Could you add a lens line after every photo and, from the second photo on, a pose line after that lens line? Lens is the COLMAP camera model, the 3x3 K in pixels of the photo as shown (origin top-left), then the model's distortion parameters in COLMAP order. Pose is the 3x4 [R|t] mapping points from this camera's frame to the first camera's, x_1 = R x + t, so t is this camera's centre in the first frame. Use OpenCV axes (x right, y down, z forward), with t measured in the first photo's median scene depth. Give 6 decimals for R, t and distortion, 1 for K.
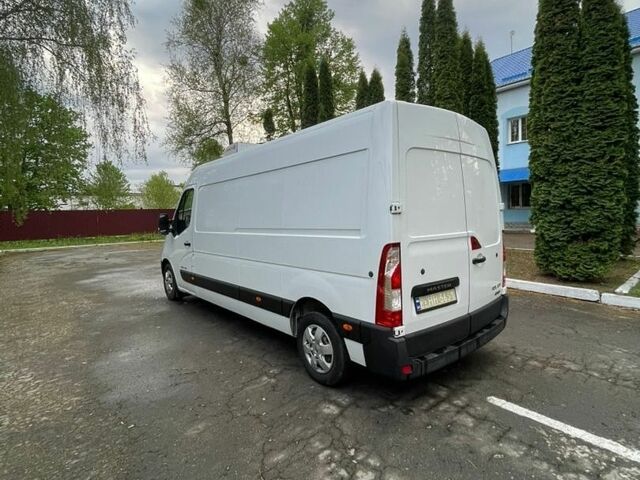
lens RADIAL K [[344.3, 0, 321.9], [0, 344.3, 238.7], [0, 0, 1]] dist [-0.010658, 0.006563]
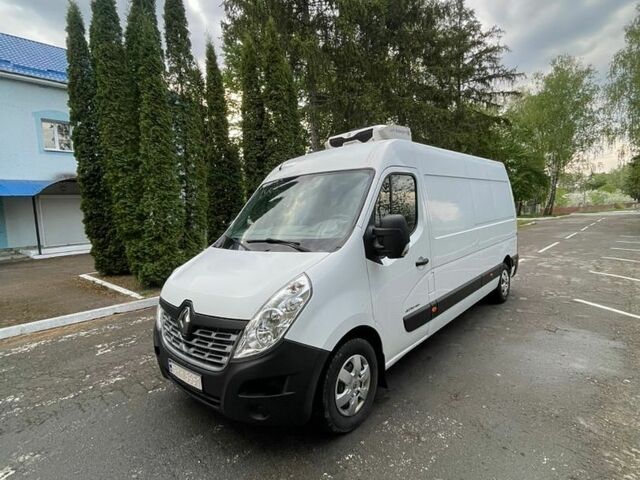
lens RADIAL K [[344.3, 0, 324.7], [0, 344.3, 239.1], [0, 0, 1]] dist [-0.010658, 0.006563]
pose [[-0.142865, -0.042981, 0.988808, -1.617244], [0.123887, 0.990423, 0.060951, -0.139971], [-0.981958, 0.131209, -0.136172, 2.076231]]
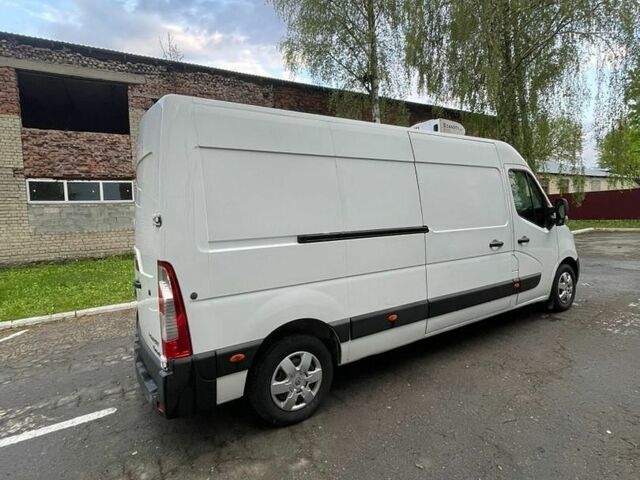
lens RADIAL K [[344.3, 0, 324.9], [0, 344.3, 238.0], [0, 0, 1]] dist [-0.010658, 0.006563]
pose [[-0.136174, 0.099093, -0.985717, 1.160837], [-0.018733, 0.994550, 0.102568, -0.140474], [0.990508, 0.032432, -0.133576, 1.484789]]
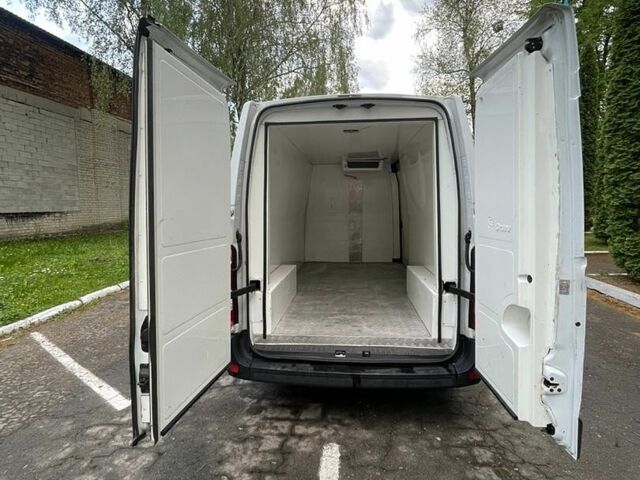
lens RADIAL K [[344.3, 0, 324.9], [0, 344.3, 237.2], [0, 0, 1]] dist [-0.010658, 0.006563]
pose [[0.706120, 0.093584, -0.701881, 0.859612], [-0.061187, 0.995584, 0.071188, -0.077258], [0.705444, -0.007321, 0.708728, 0.343674]]
